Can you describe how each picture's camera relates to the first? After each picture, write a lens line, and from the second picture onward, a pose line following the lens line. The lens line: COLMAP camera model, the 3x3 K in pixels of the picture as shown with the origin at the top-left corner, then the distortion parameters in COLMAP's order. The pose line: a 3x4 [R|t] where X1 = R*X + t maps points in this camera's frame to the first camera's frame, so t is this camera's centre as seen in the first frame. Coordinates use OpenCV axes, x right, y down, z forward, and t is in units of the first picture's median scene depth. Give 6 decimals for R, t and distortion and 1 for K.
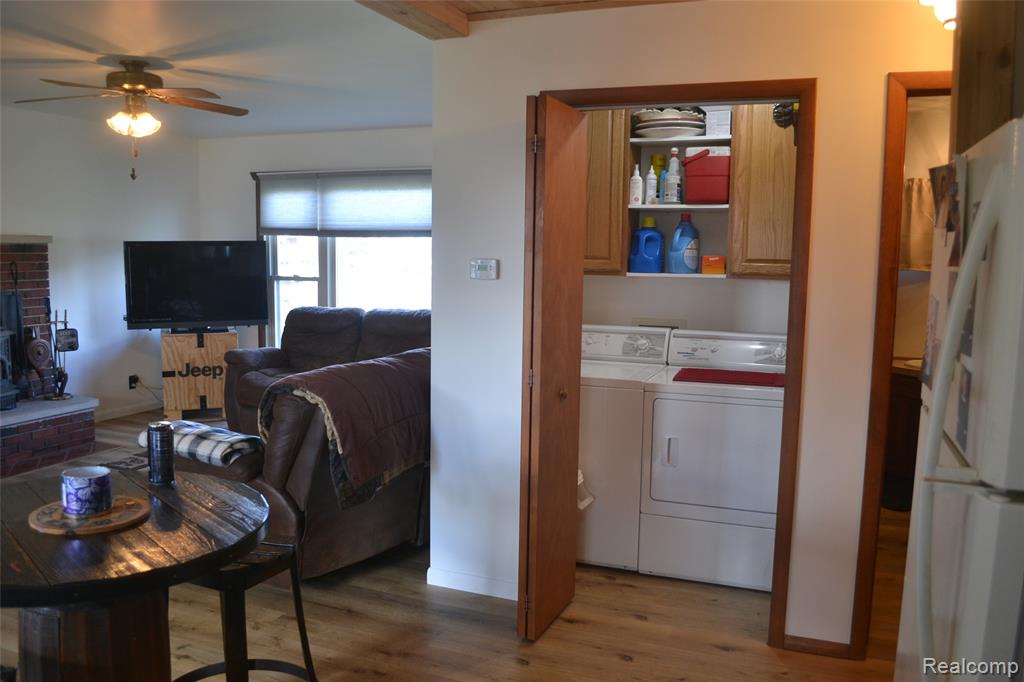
lens RADIAL K [[820.6, 0, 511.0], [0, 820.6, 336.7], [0, 0, 1]] dist [-0.084479, 0.016543]
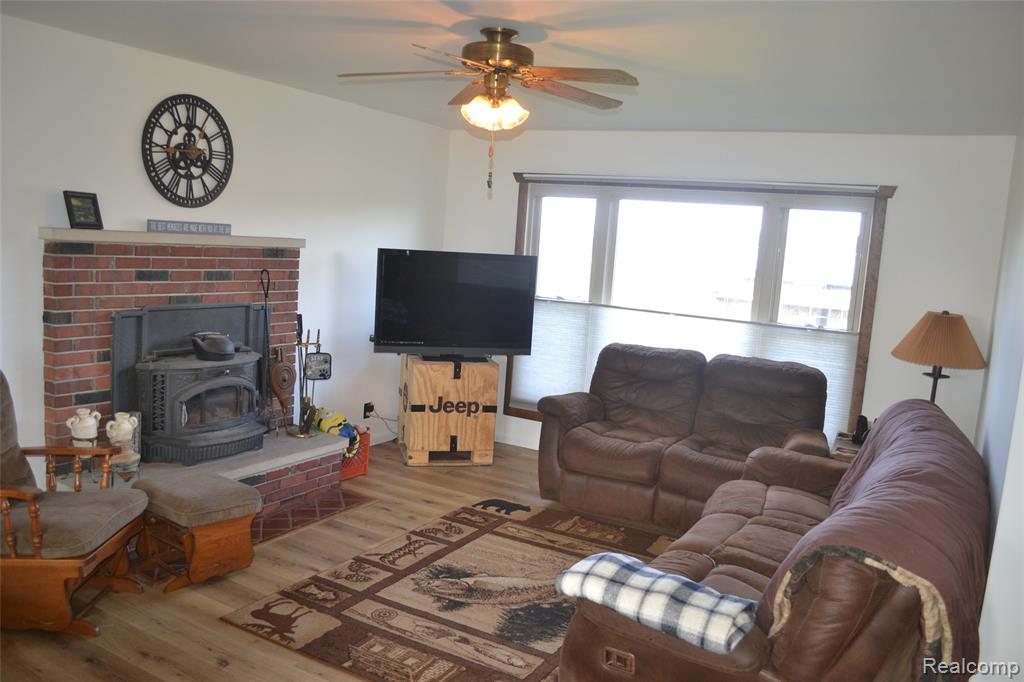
lens RADIAL K [[820.6, 0, 510.6], [0, 820.6, 348.4], [0, 0, 1]] dist [-0.084479, 0.016543]
pose [[0.989529, 0.073683, -0.124112, -0.248262], [-0.071067, 0.997149, 0.025381, -0.049167], [0.125628, -0.016295, 0.991944, 0.178988]]
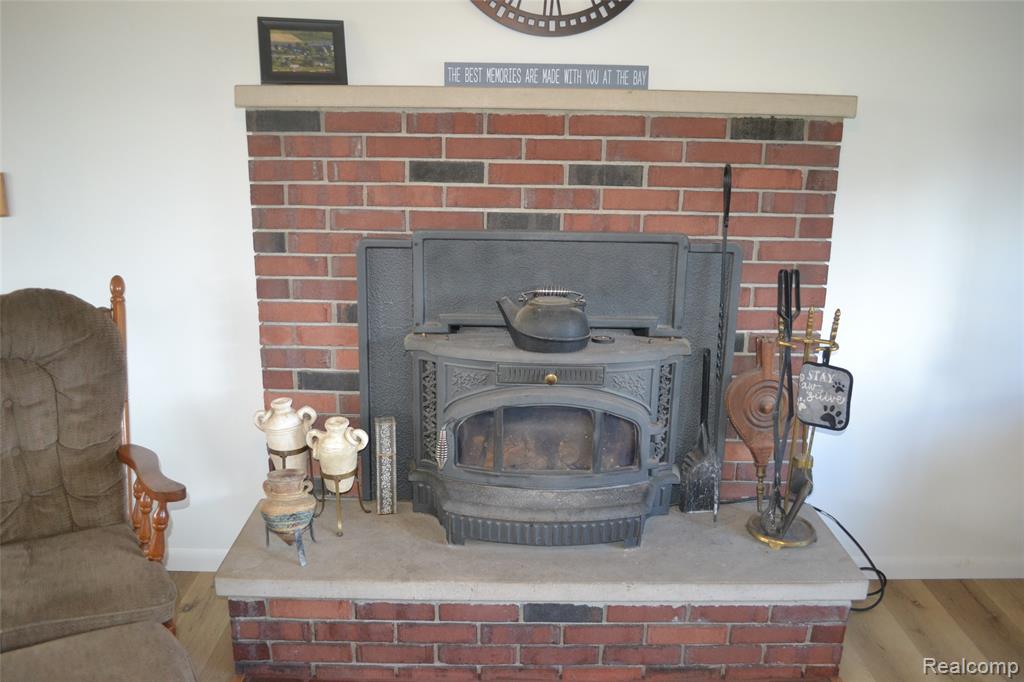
lens RADIAL K [[820.6, 0, 512.6], [0, 820.6, 346.9], [0, 0, 1]] dist [-0.084479, 0.016543]
pose [[0.371570, 0.233338, -0.898604, -0.283700], [-0.106799, 0.972218, 0.208292, -0.075354], [0.922242, 0.018575, 0.386167, 0.720350]]
